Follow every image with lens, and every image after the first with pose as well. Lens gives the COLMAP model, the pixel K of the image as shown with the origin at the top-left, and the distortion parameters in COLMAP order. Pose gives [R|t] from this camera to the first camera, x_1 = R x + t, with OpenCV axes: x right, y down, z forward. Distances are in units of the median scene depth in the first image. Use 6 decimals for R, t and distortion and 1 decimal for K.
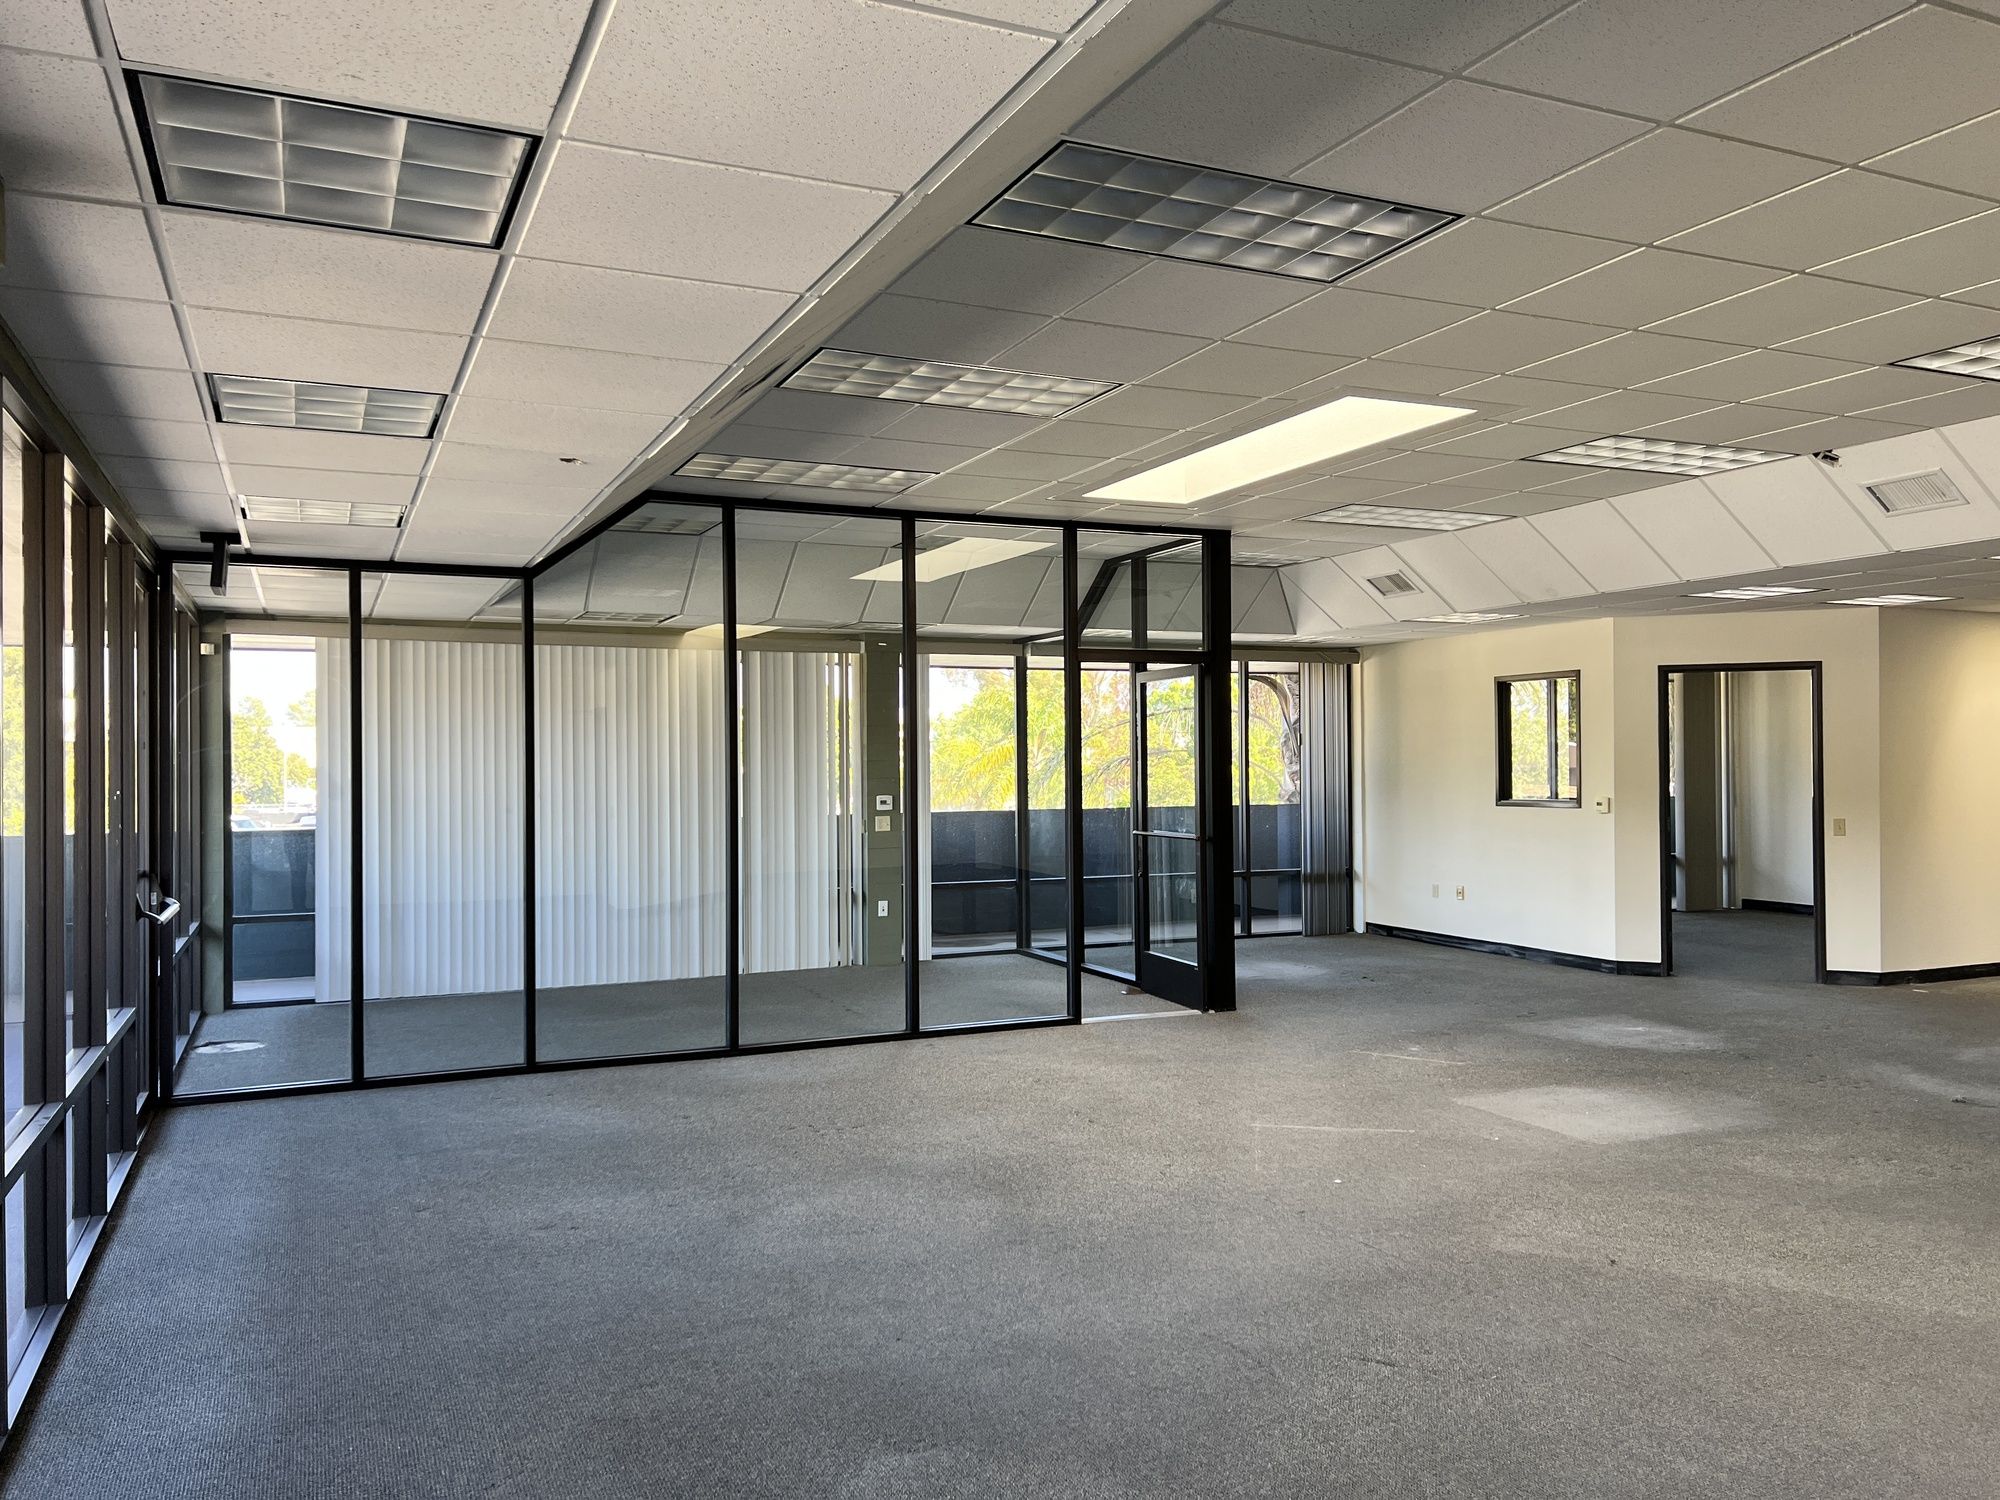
lens RADIAL K [[1495.7, 0, 1000.0], [0, 1495.7, 750.0], [0, 0, 1]] dist [0.004249, 0.001749]
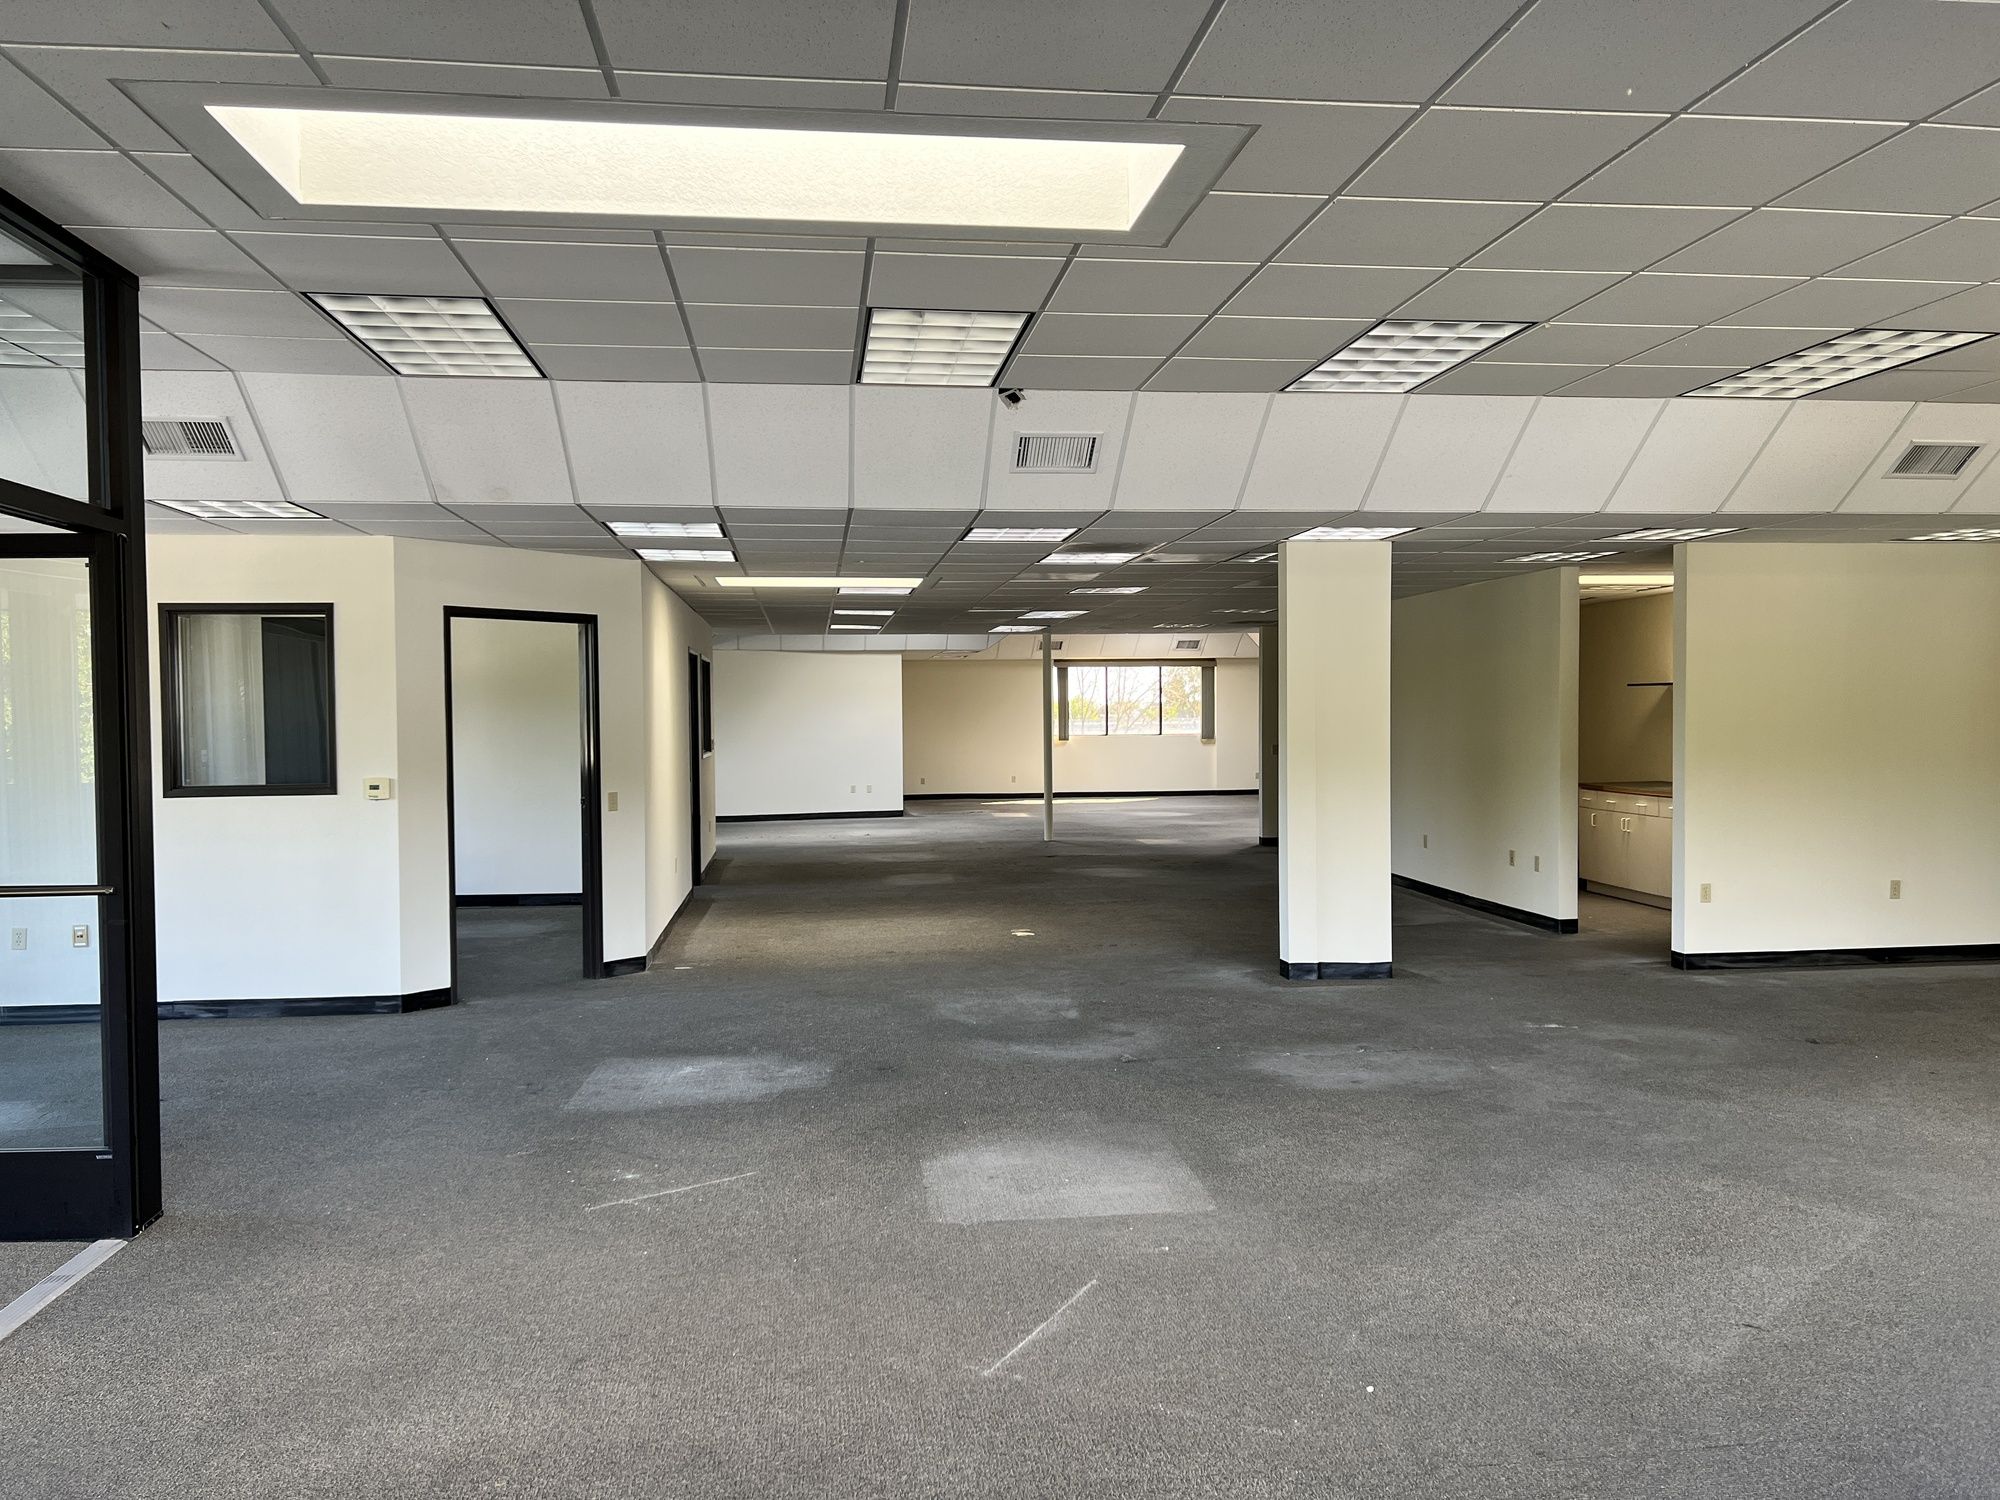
lens RADIAL K [[1495.7, 0, 1000.0], [0, 1495.7, 750.0], [0, 0, 1]] dist [0.004249, 0.001749]
pose [[0.288599, -0.018955, 0.957262, -0.229780], [-0.004347, 0.999768, 0.021108, 0.000712], [-0.957440, -0.010253, 0.288449, 0.519963]]
